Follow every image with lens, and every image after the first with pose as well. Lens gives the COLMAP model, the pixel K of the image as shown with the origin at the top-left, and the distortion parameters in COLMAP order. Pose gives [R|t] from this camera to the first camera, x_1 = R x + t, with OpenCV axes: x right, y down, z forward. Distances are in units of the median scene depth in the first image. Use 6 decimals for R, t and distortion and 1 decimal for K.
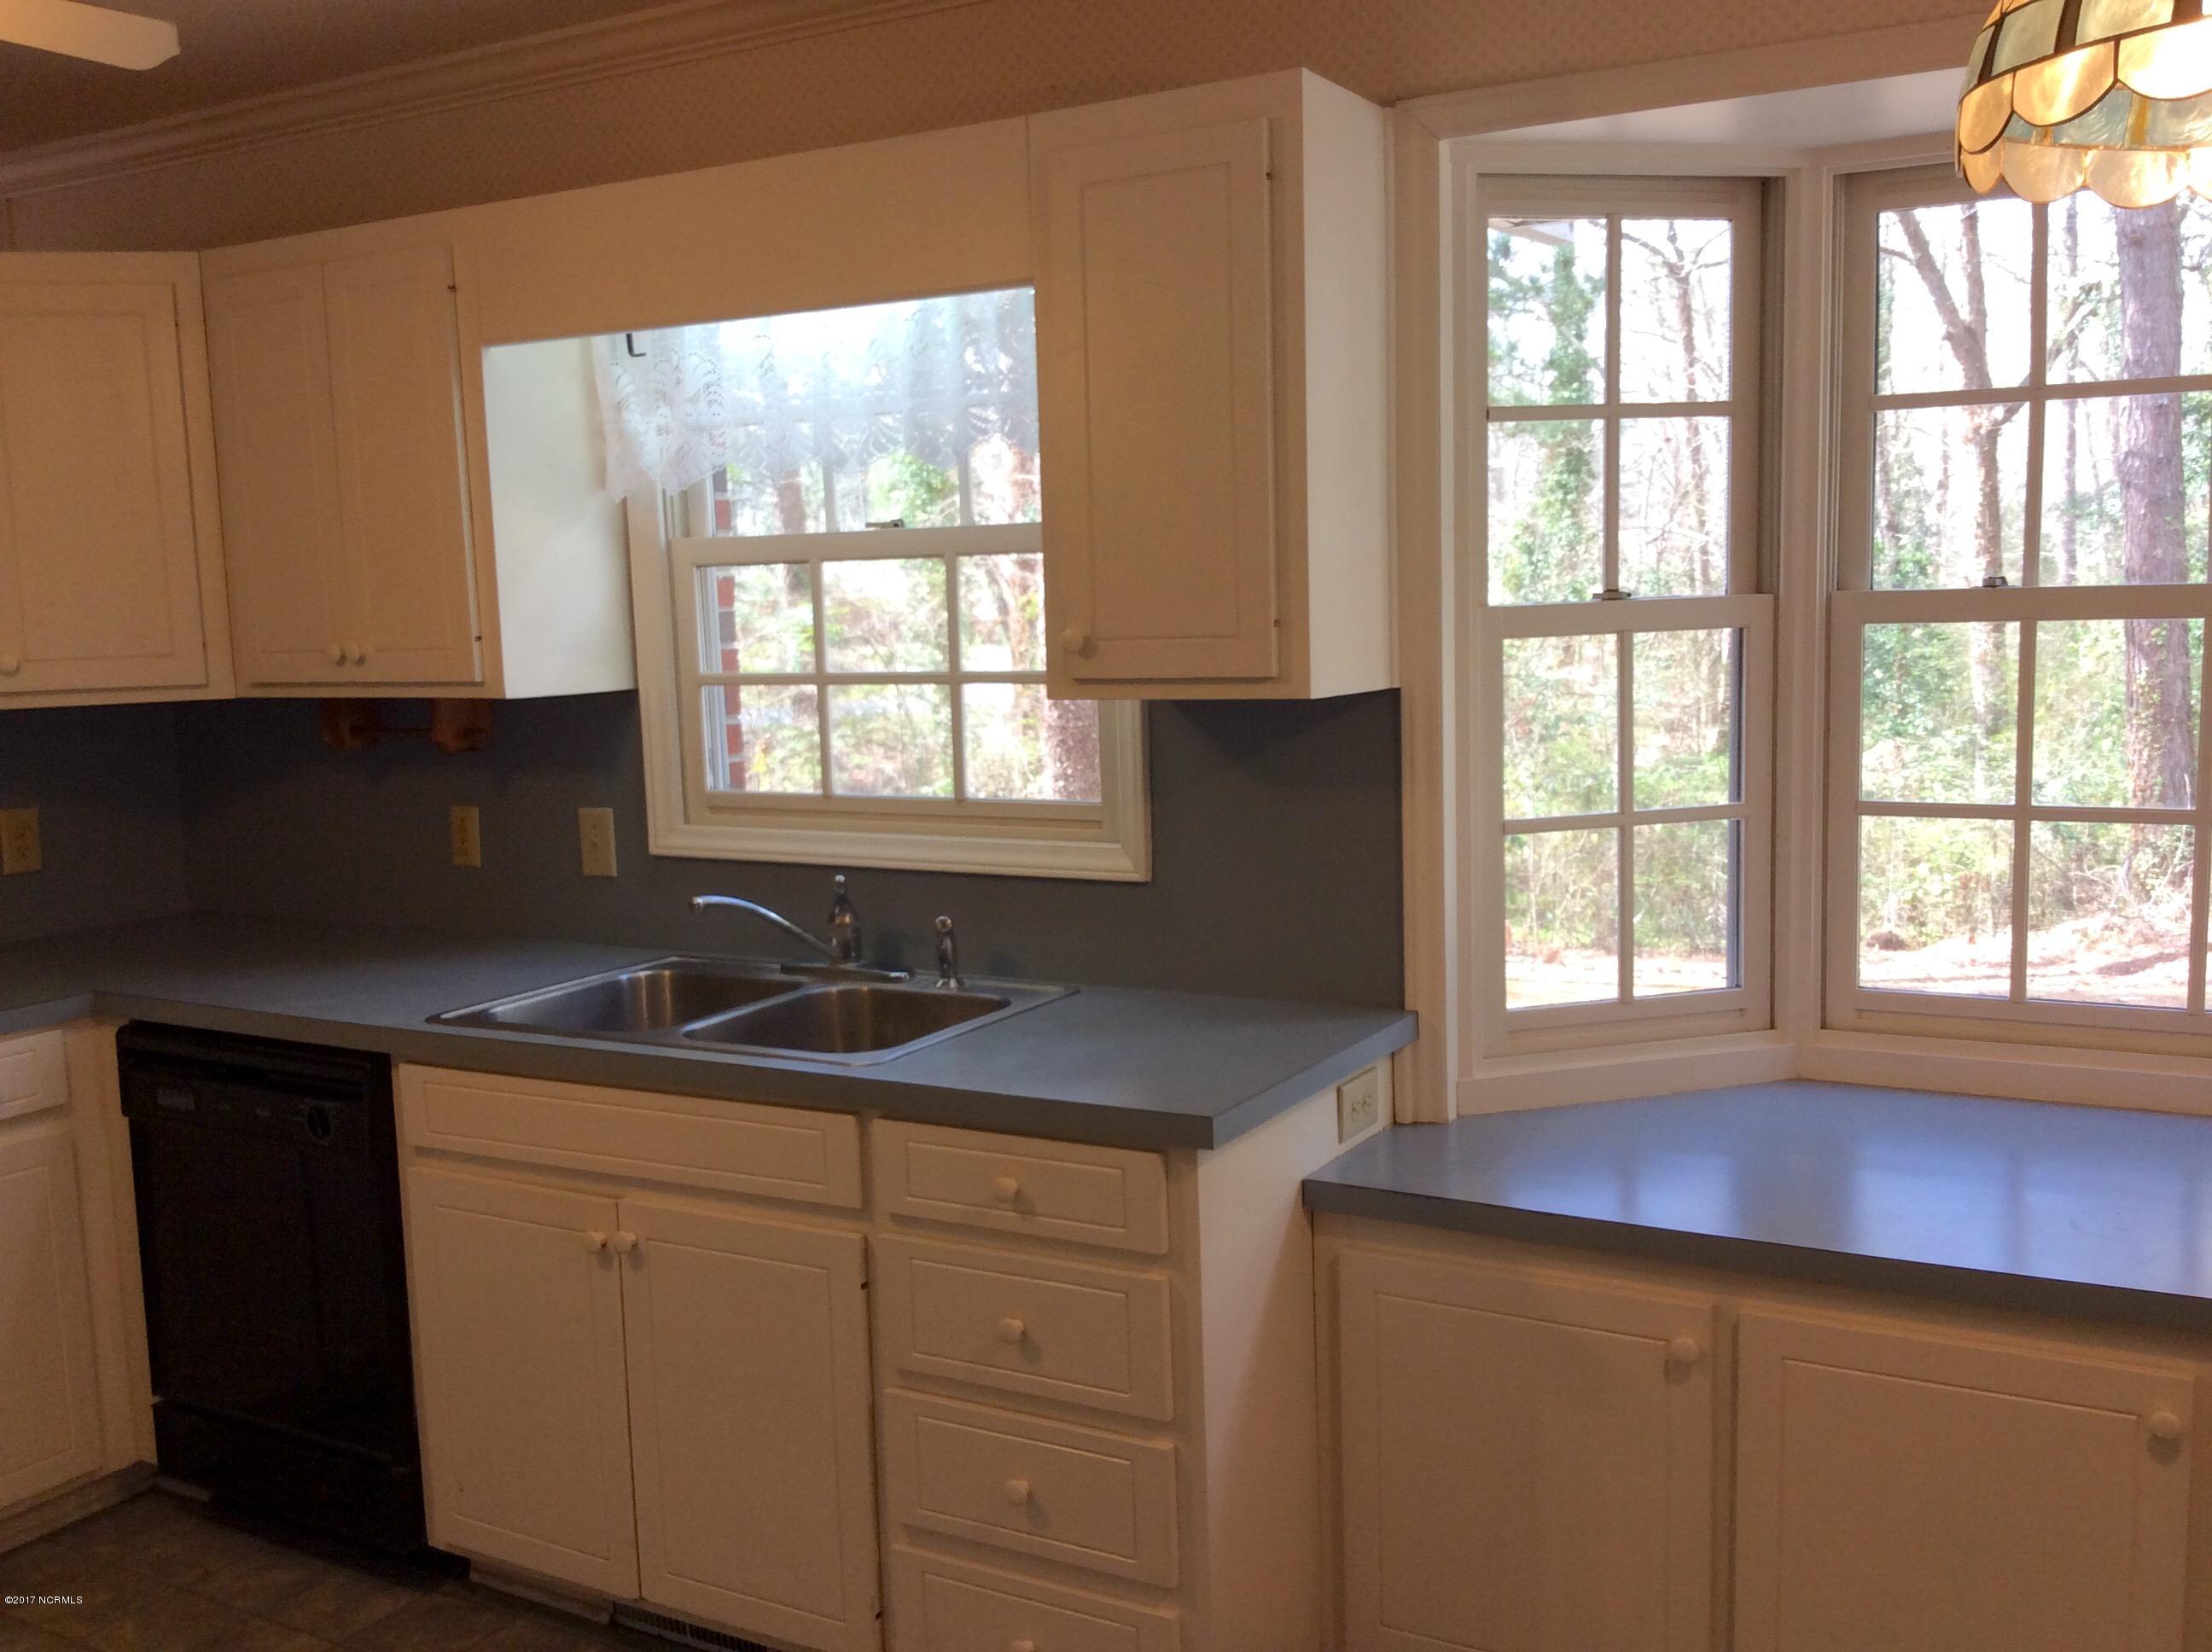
lens RADIAL K [[2083.8, 0, 1106.4], [0, 2083.8, 813.3], [0, 0, 1]] dist [0.040289, 0.000000]
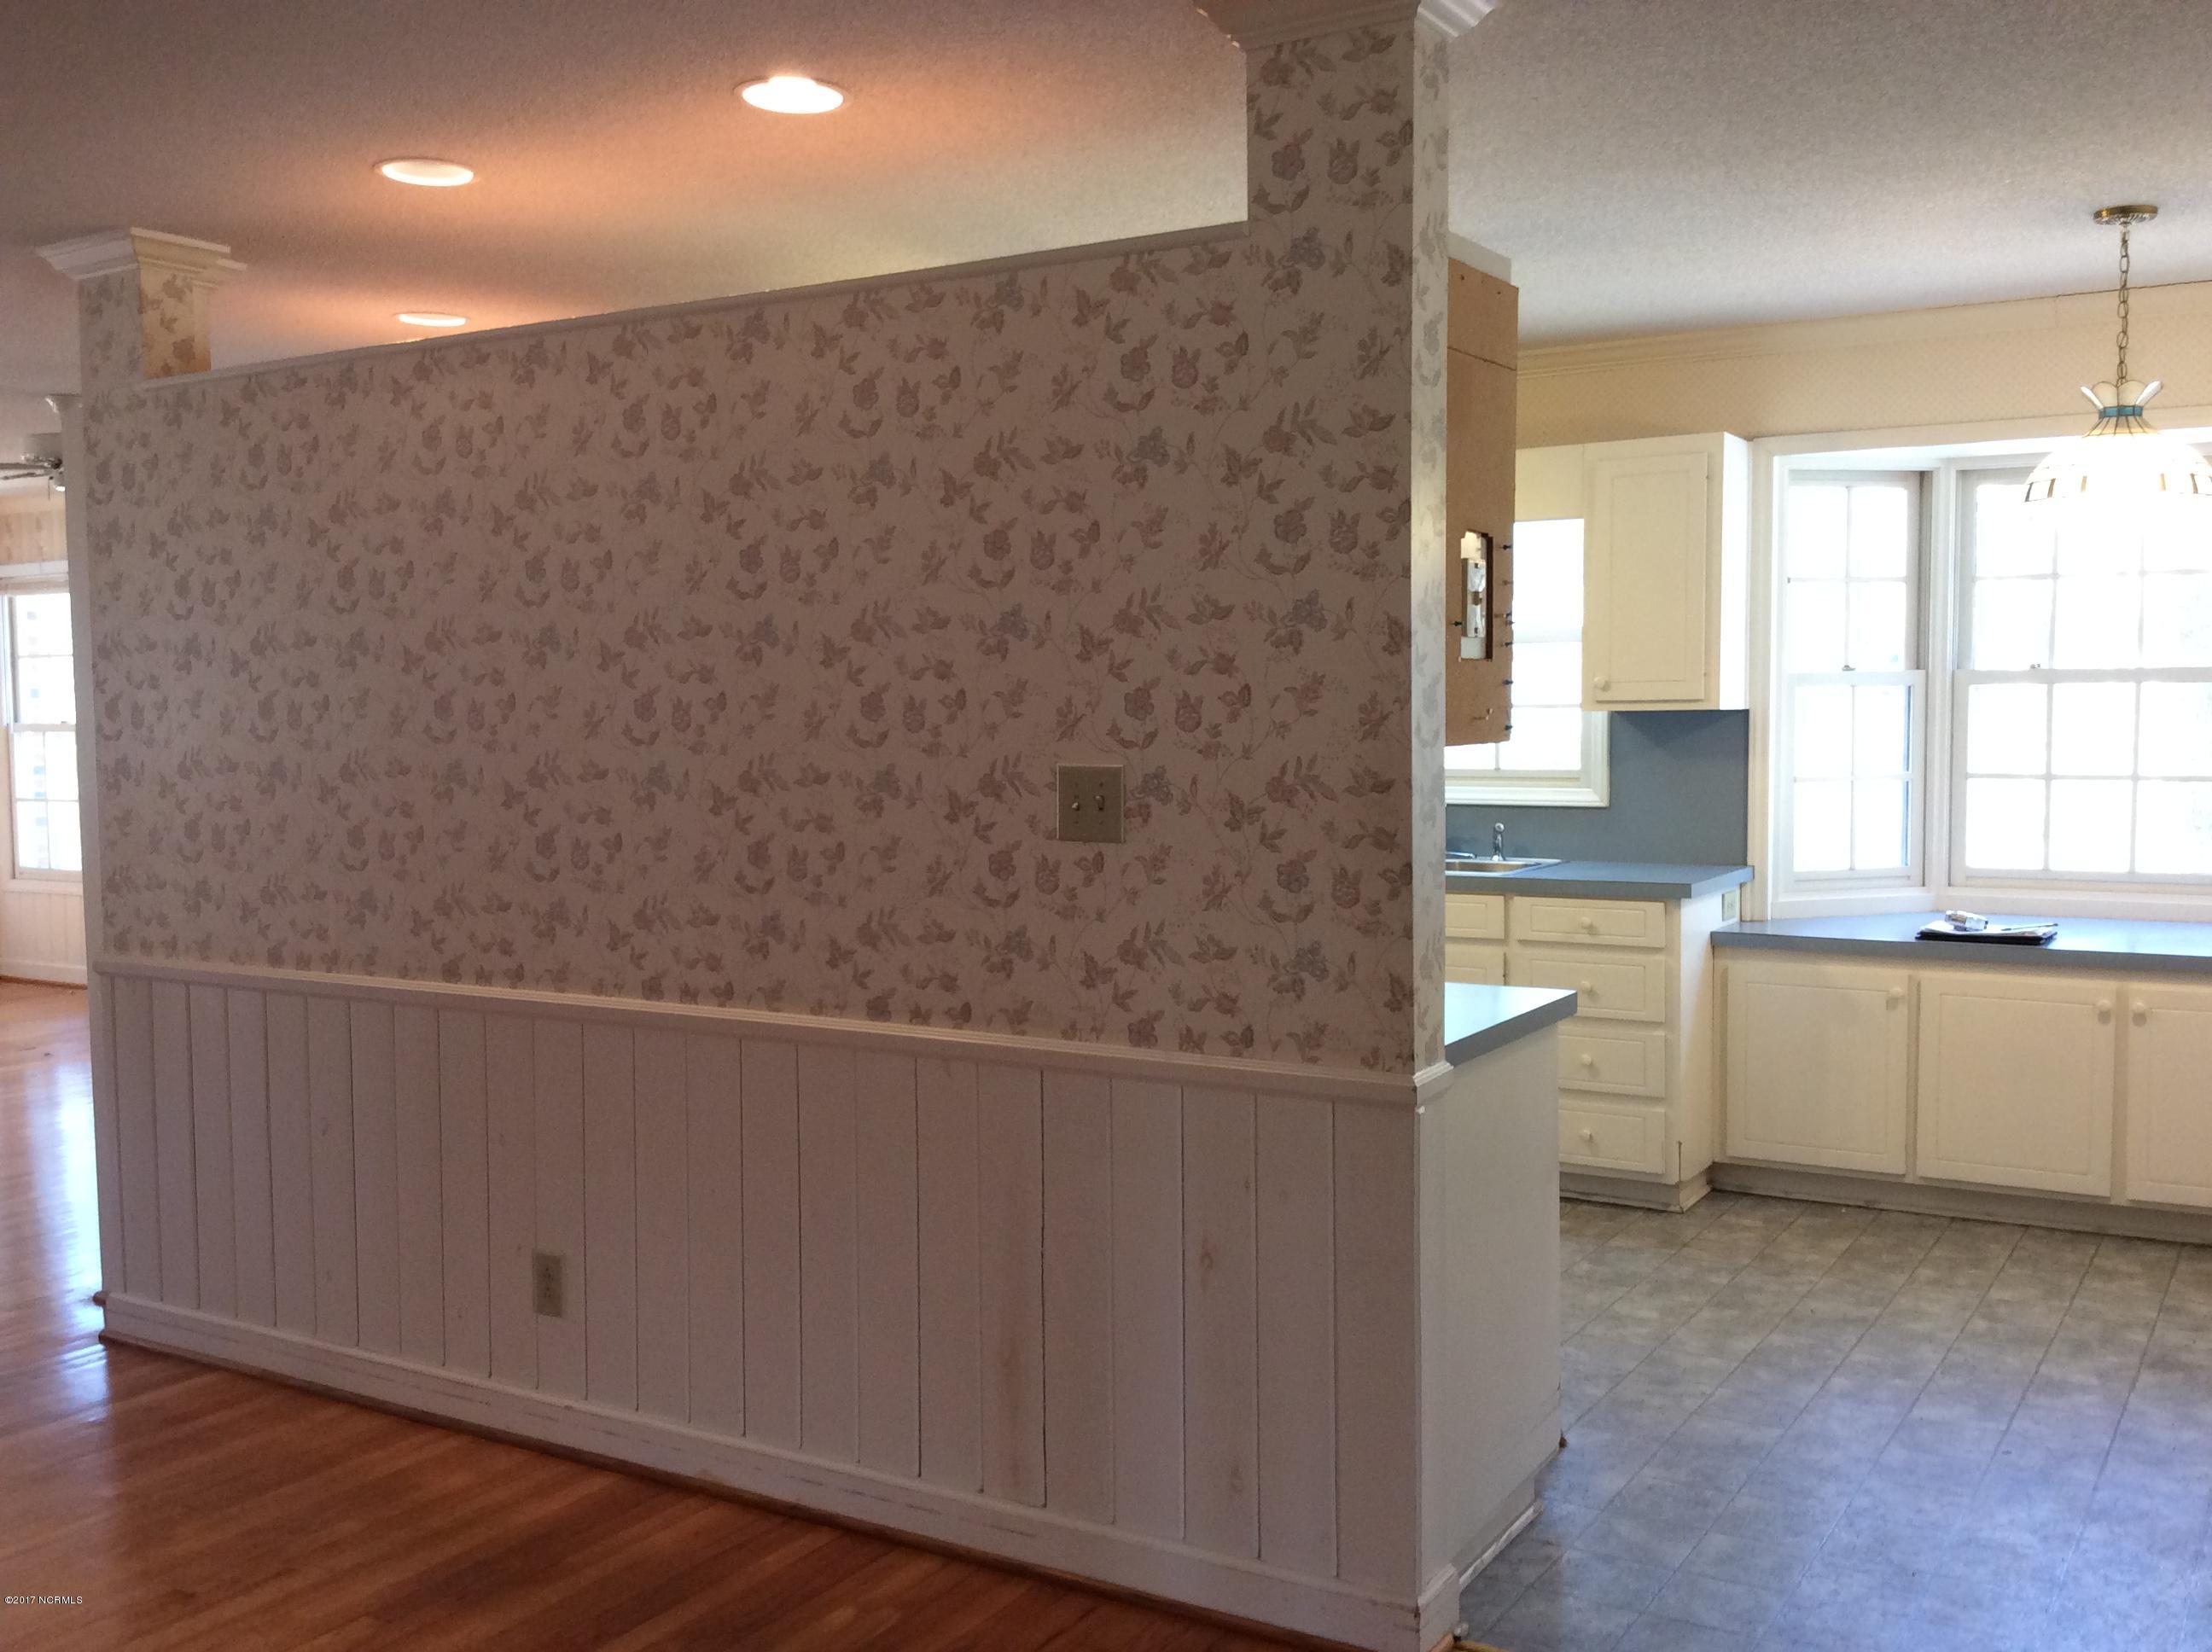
lens RADIAL K [[2083.8, 0, 1110.9], [0, 2083.8, 799.4], [0, 0, 1]] dist [0.040289, 0.000000]
pose [[0.999495, 0.023404, -0.021503, -0.446710], [-0.024566, 0.998158, -0.055464, 0.160413], [0.020165, 0.055964, 0.998229, -1.094933]]
